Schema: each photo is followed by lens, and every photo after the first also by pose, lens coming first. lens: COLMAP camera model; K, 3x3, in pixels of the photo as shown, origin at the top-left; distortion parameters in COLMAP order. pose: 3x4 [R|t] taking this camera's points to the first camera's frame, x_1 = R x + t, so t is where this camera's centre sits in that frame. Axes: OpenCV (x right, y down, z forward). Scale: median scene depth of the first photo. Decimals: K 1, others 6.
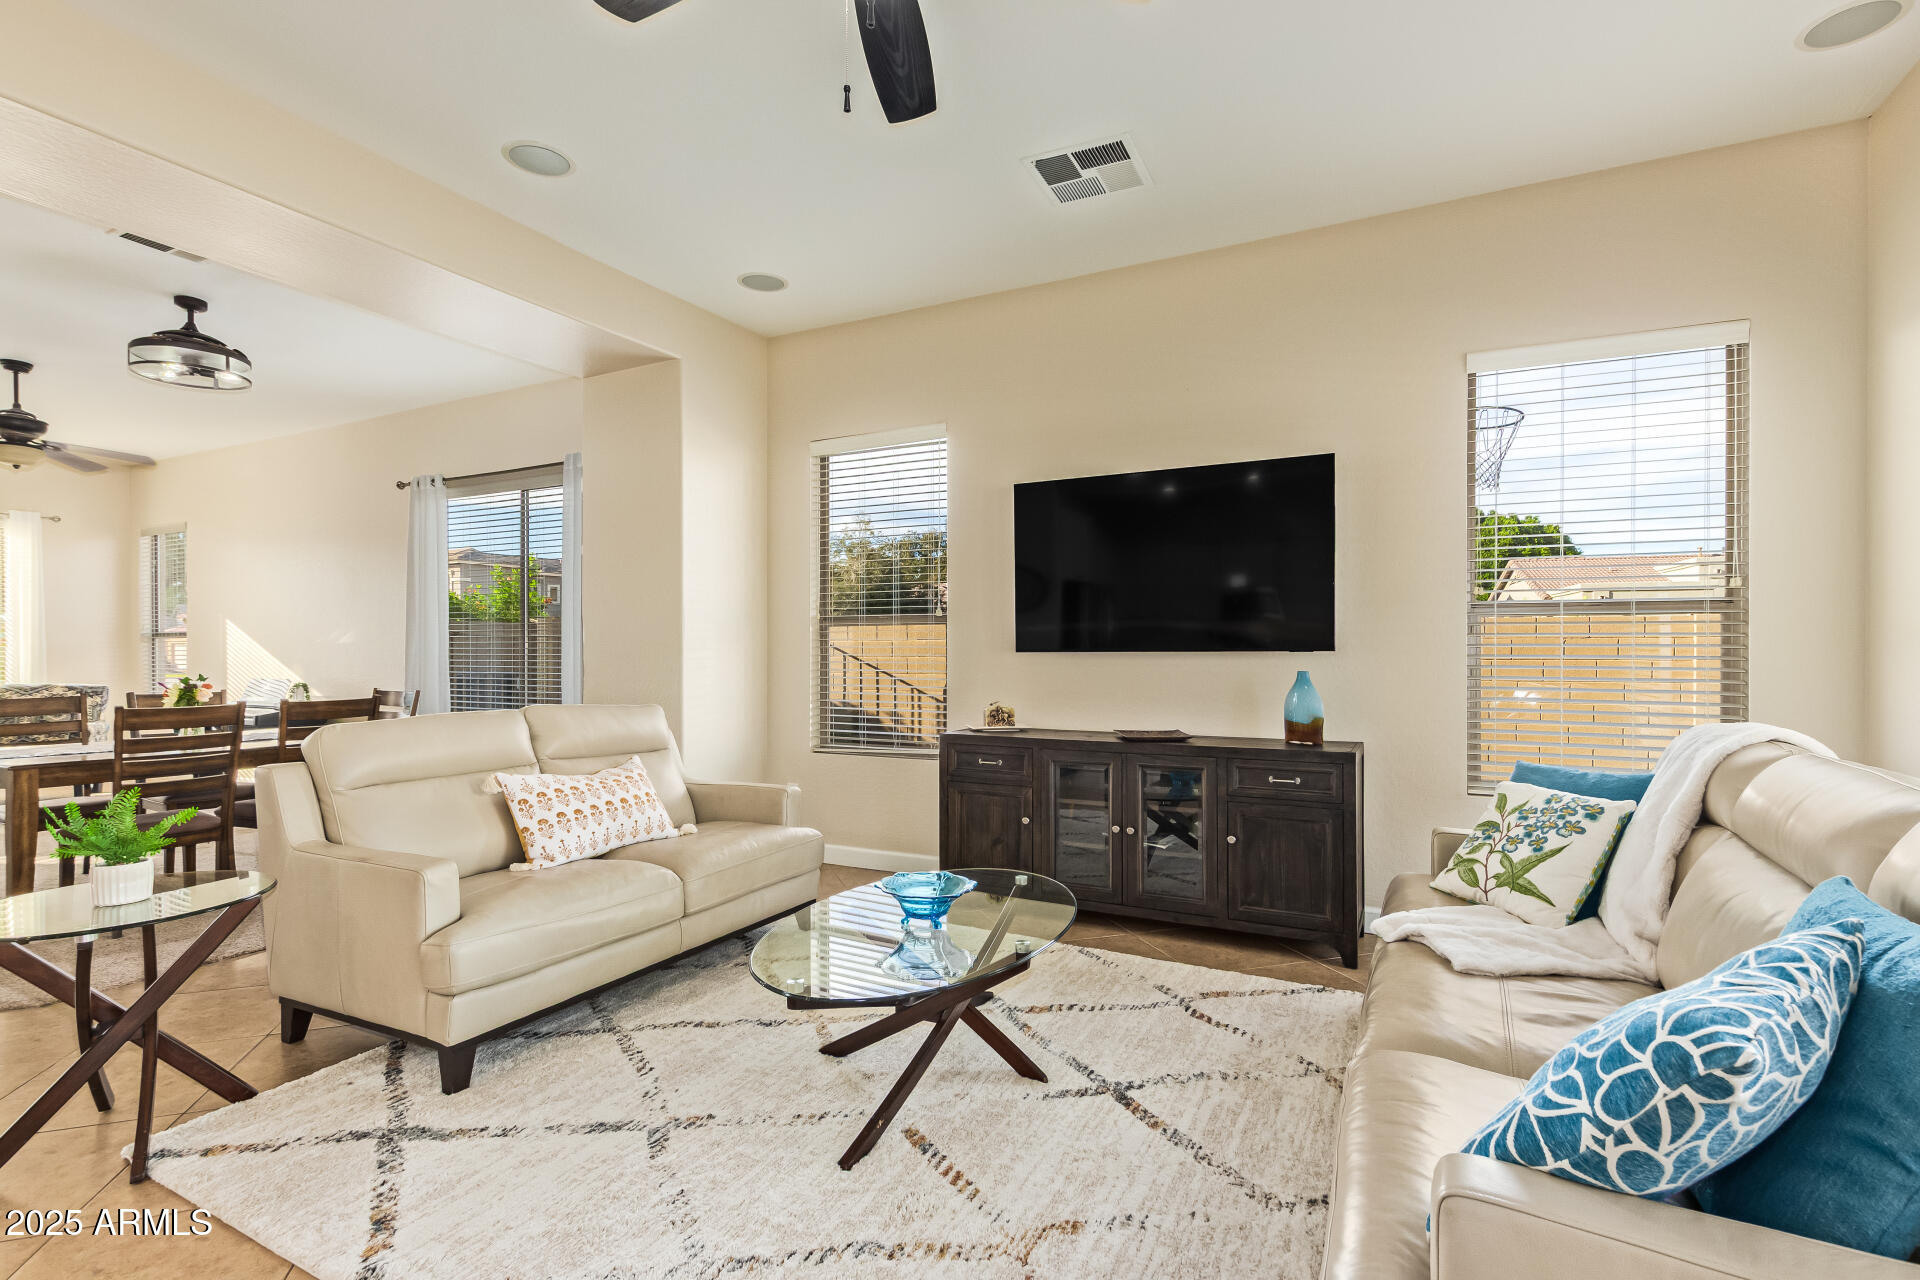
lens RADIAL K [[879.1, 0, 984.7], [0, 879.1, 648.4], [0, 0, 1]] dist [0.008910, -0.001872]
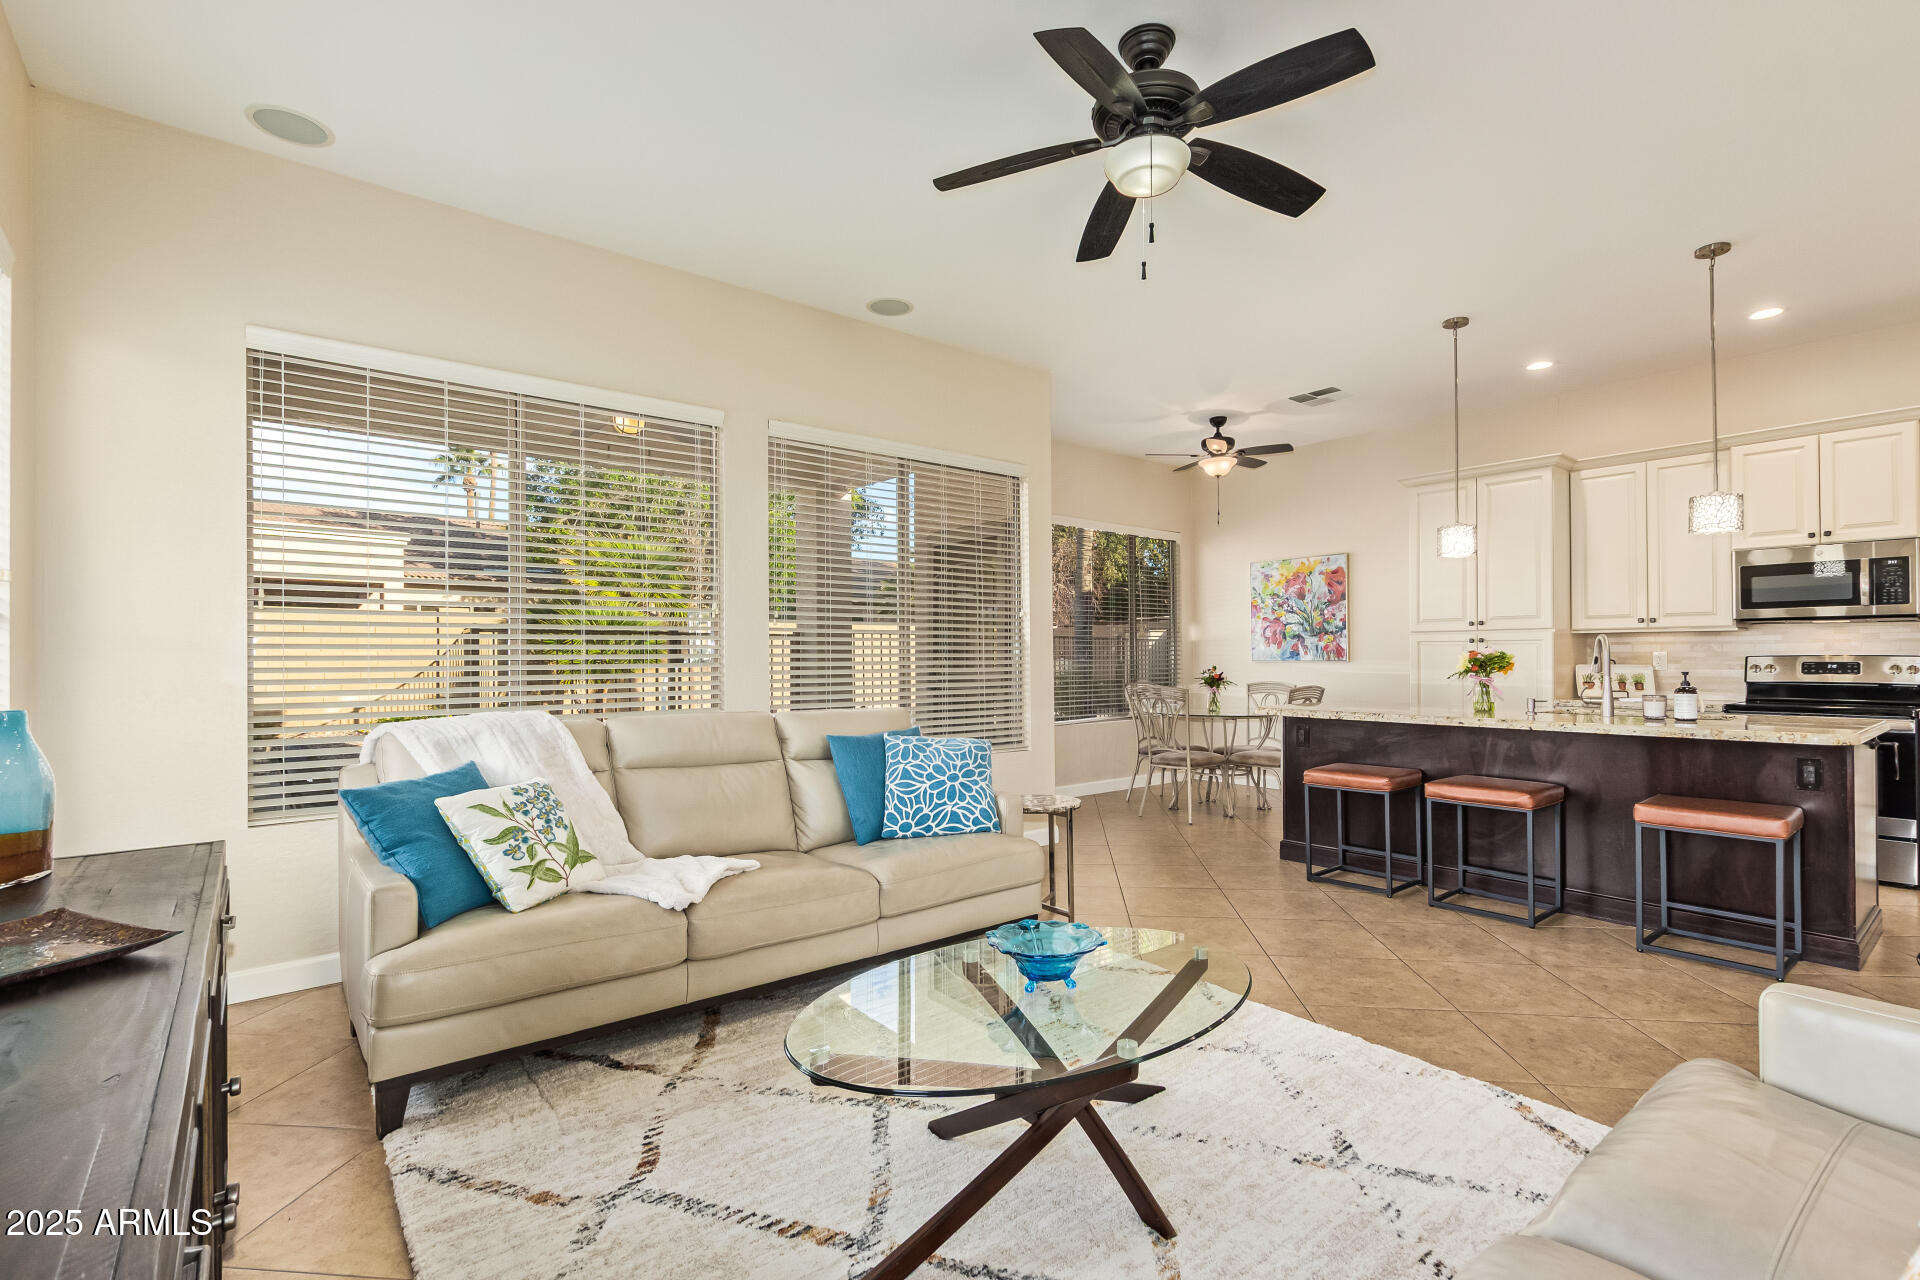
lens RADIAL K [[879.1, 0, 976.0], [0, 879.1, 644.1], [0, 0, 1]] dist [0.008910, -0.001872]
pose [[-0.906208, 0.010289, 0.422706, -0.248908], [0.003437, 0.999850, -0.016968, 0.003078], [-0.422817, -0.013924, -0.906108, 1.234064]]
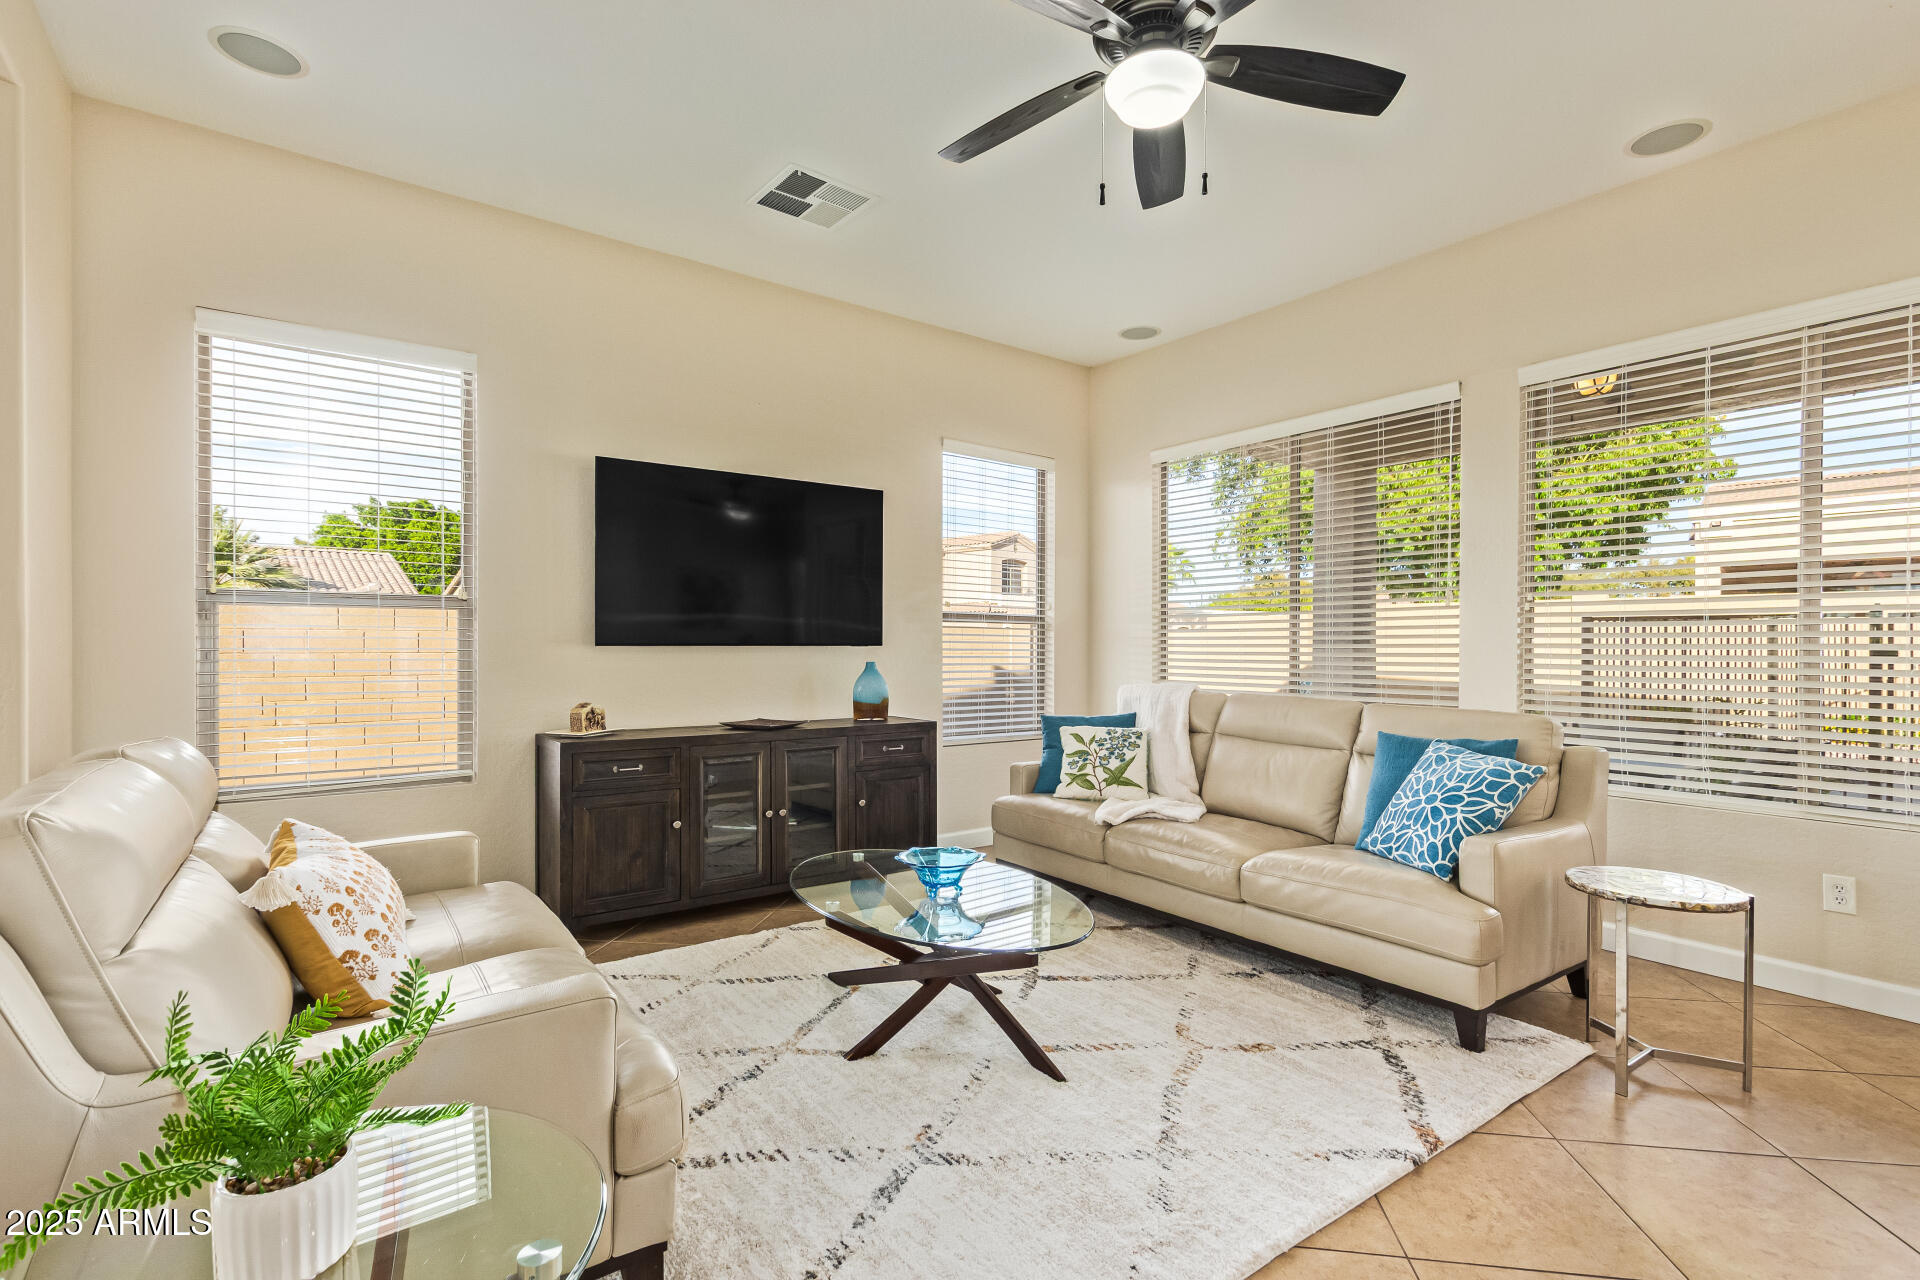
lens RADIAL K [[879.1, 0, 964.5], [0, 879.1, 644.3], [0, 0, 1]] dist [0.008910, -0.001872]
pose [[0.454150, 0.004194, 0.890915, -0.717529], [-0.007521, 0.999971, -0.000873, 0.001414], [-0.890893, -0.006304, 0.454169, 0.327888]]
